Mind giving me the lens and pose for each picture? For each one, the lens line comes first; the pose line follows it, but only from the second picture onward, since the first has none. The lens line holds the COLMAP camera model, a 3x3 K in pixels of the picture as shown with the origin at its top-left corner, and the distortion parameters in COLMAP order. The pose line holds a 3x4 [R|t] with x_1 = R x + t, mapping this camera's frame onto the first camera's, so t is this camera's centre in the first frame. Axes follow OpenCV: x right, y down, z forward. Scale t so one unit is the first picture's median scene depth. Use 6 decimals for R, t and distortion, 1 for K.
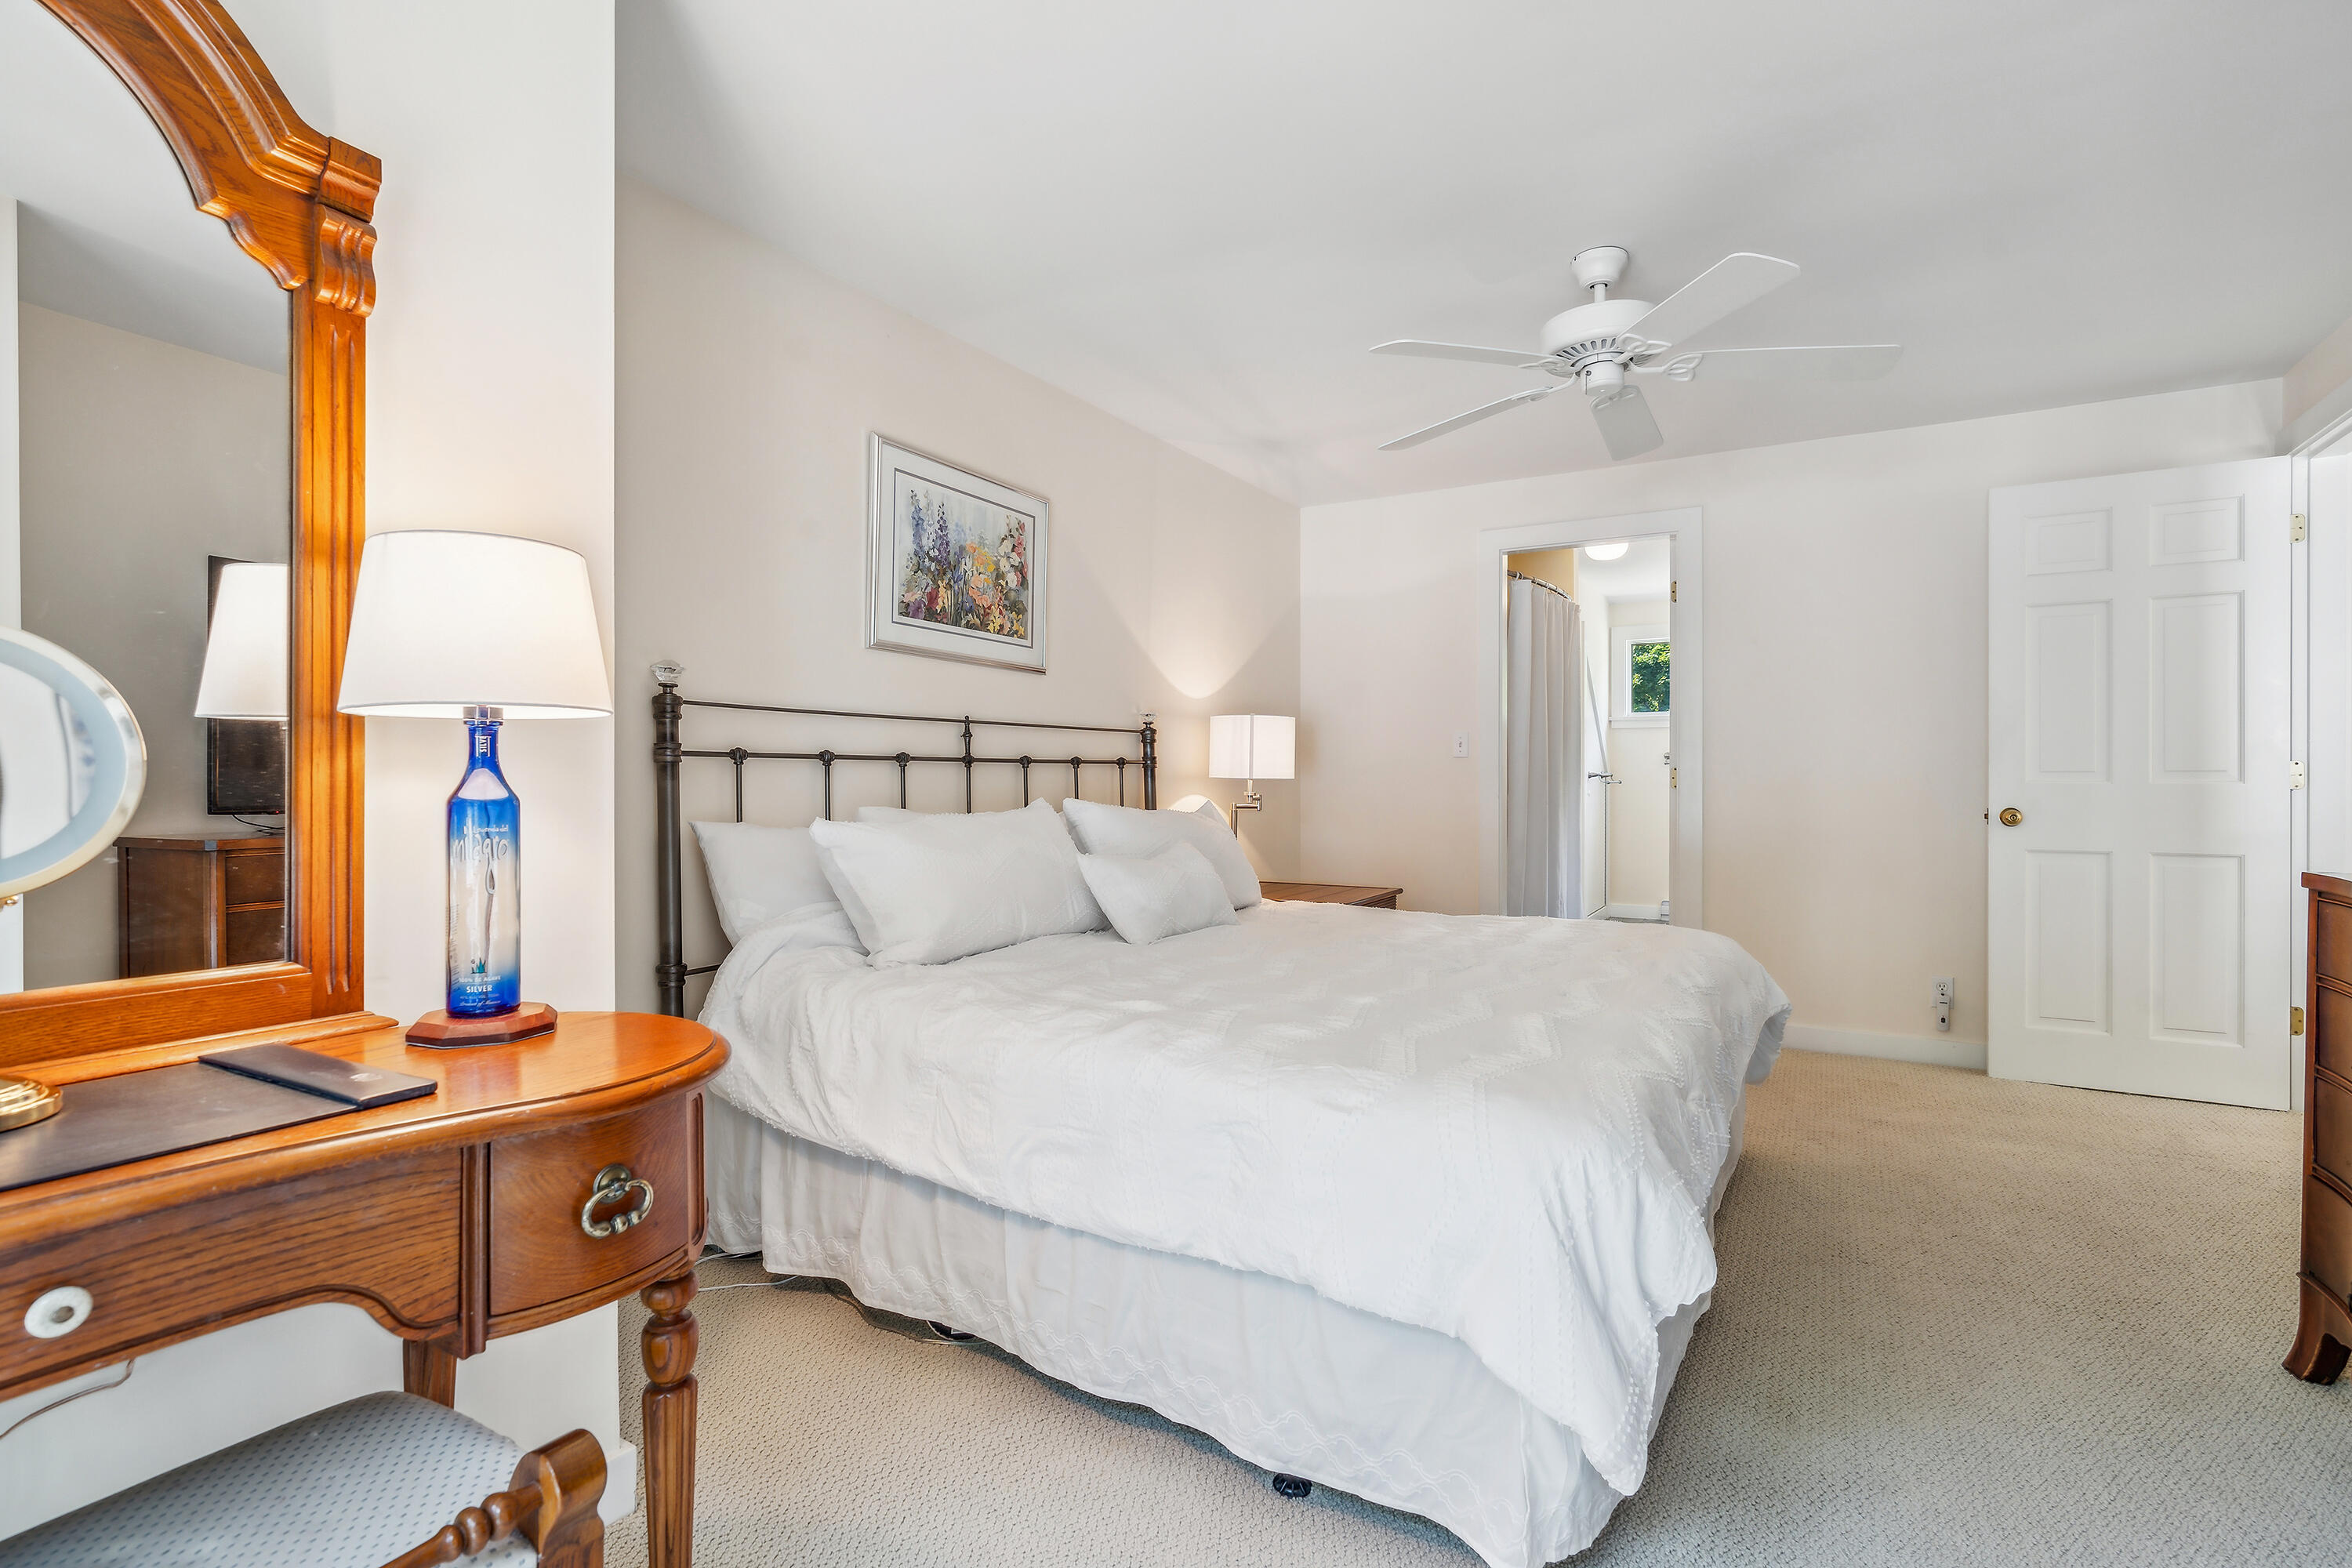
lens RADIAL K [[1081.0, 0, 1185.5], [0, 1081.0, 777.1], [0, 0, 1]] dist [-0.008752, 0.001313]
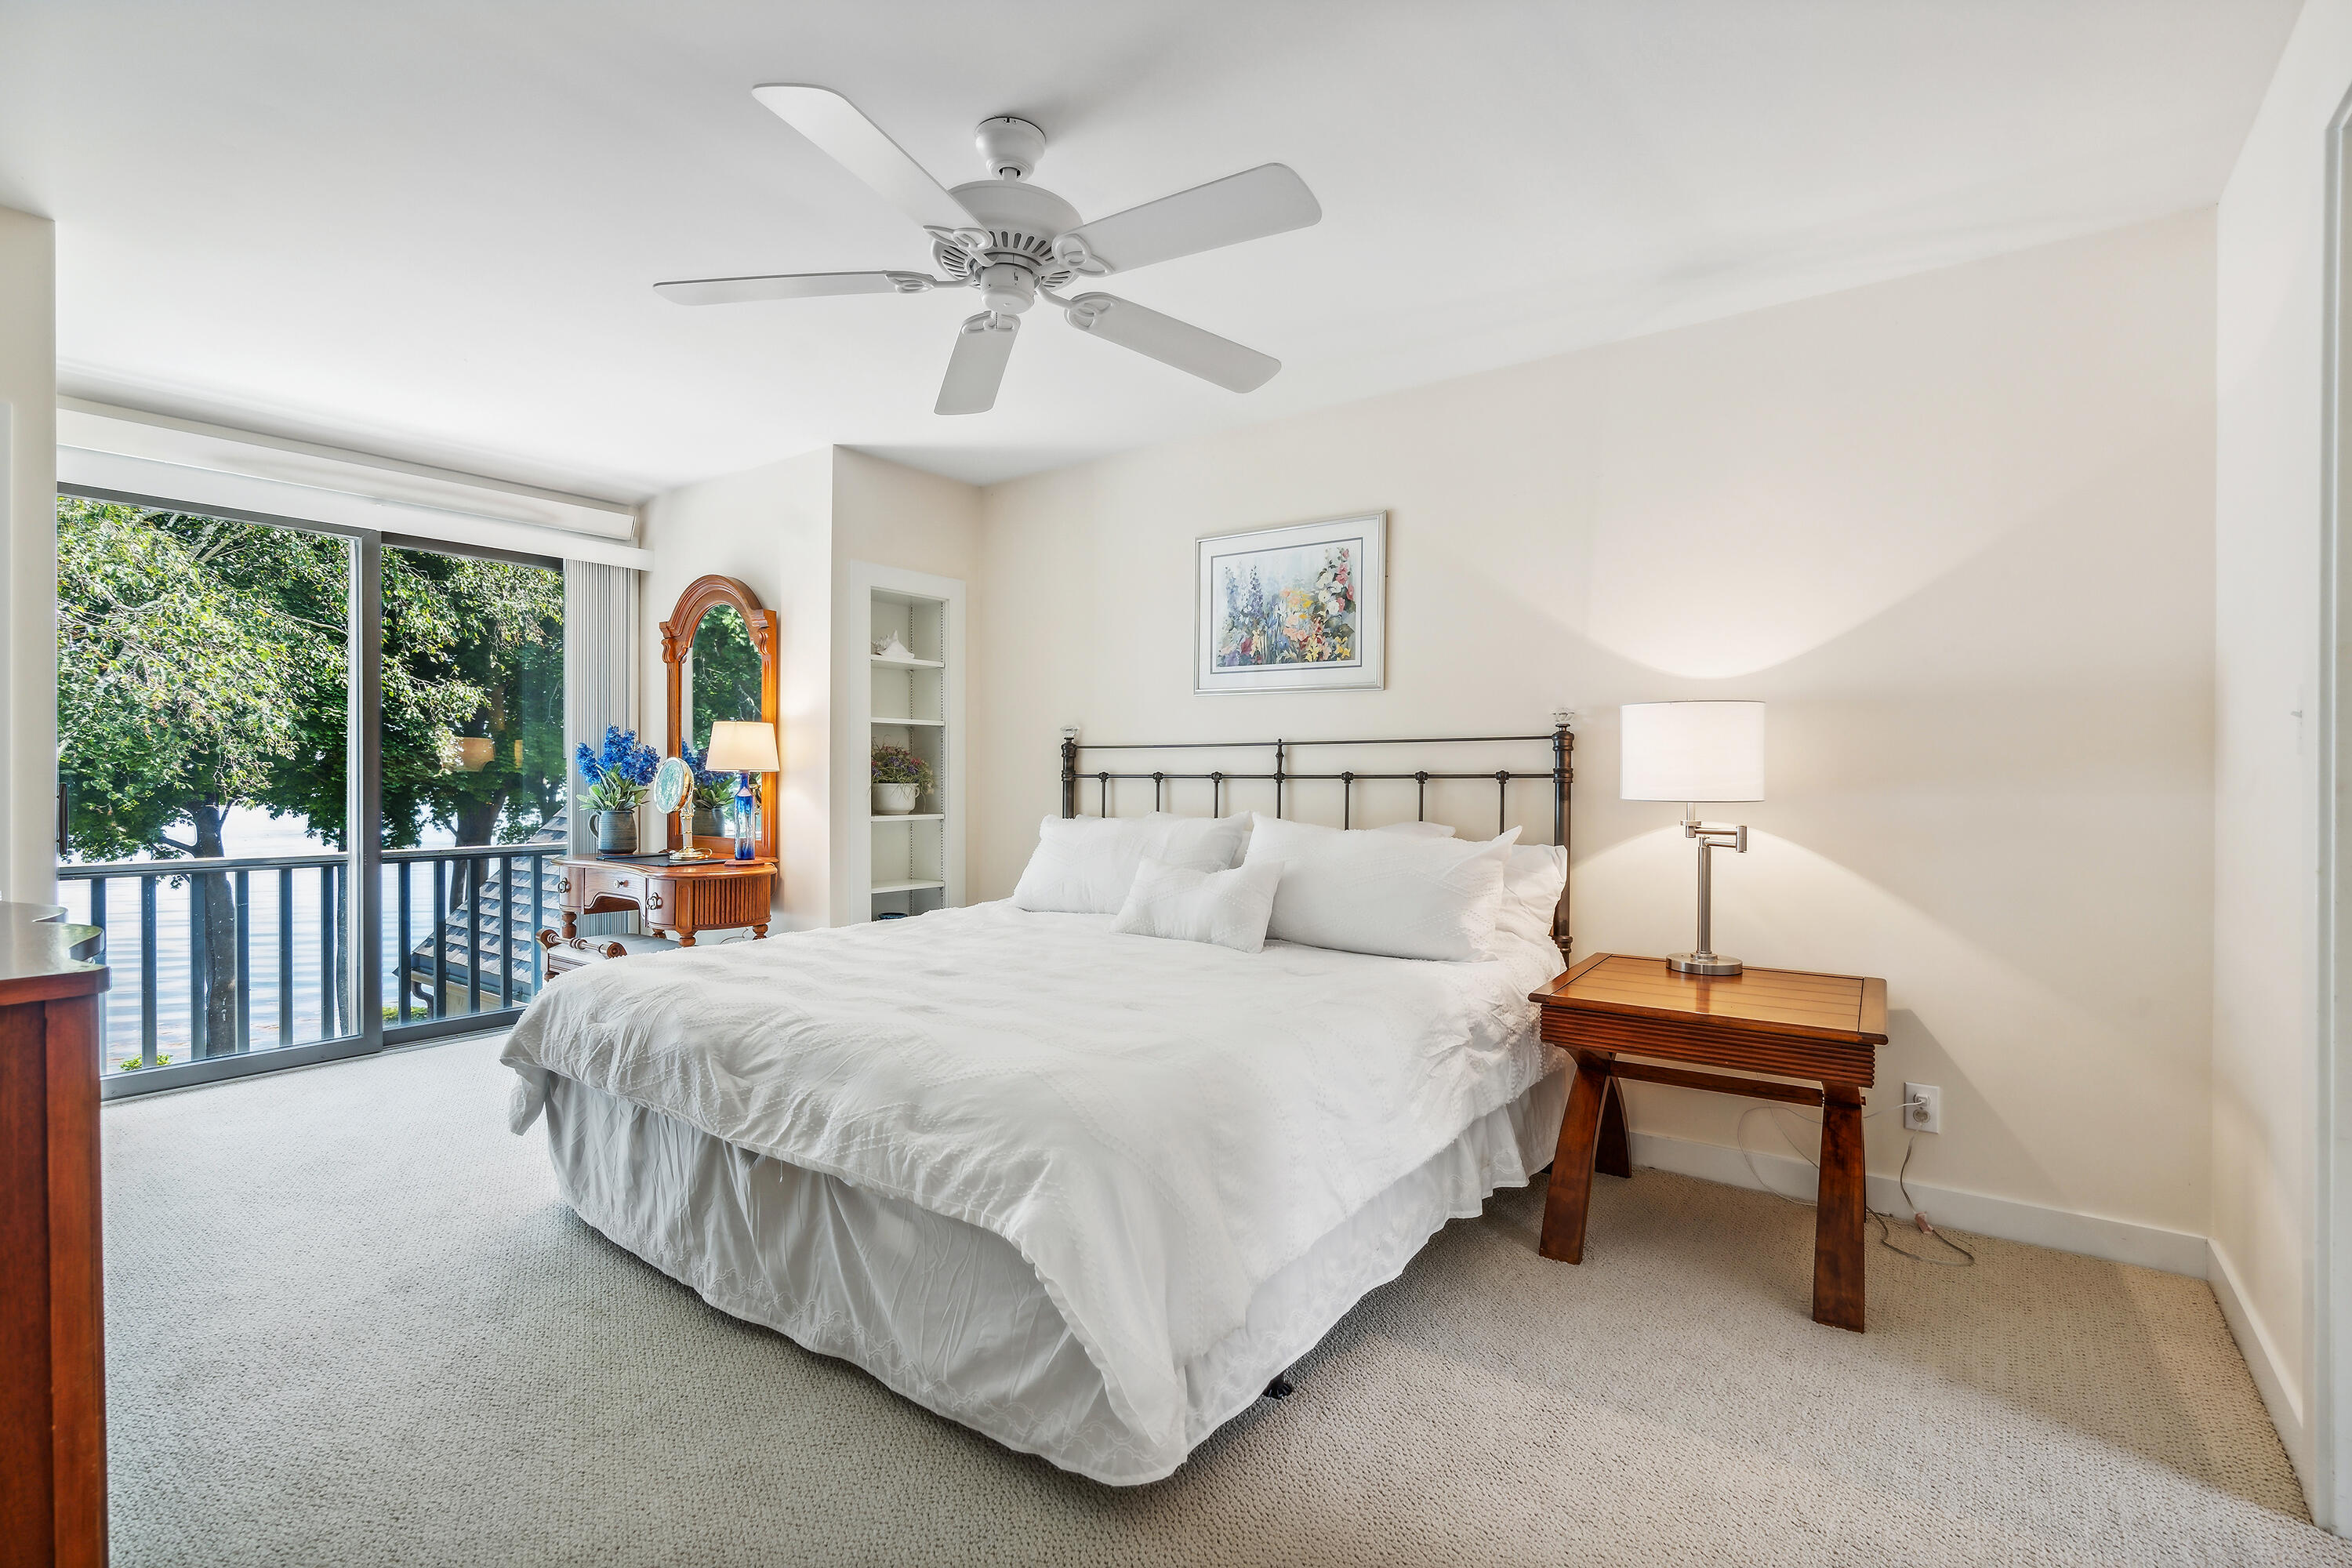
lens RADIAL K [[1081.0, 0, 1188.6], [0, 1081.0, 778.9], [0, 0, 1]] dist [-0.008752, 0.001313]
pose [[-0.095136, -0.007756, -0.995434, 0.946699], [-0.009146, 0.999934, -0.006917, -0.004590], [0.995422, 0.008446, -0.095200, 0.994657]]
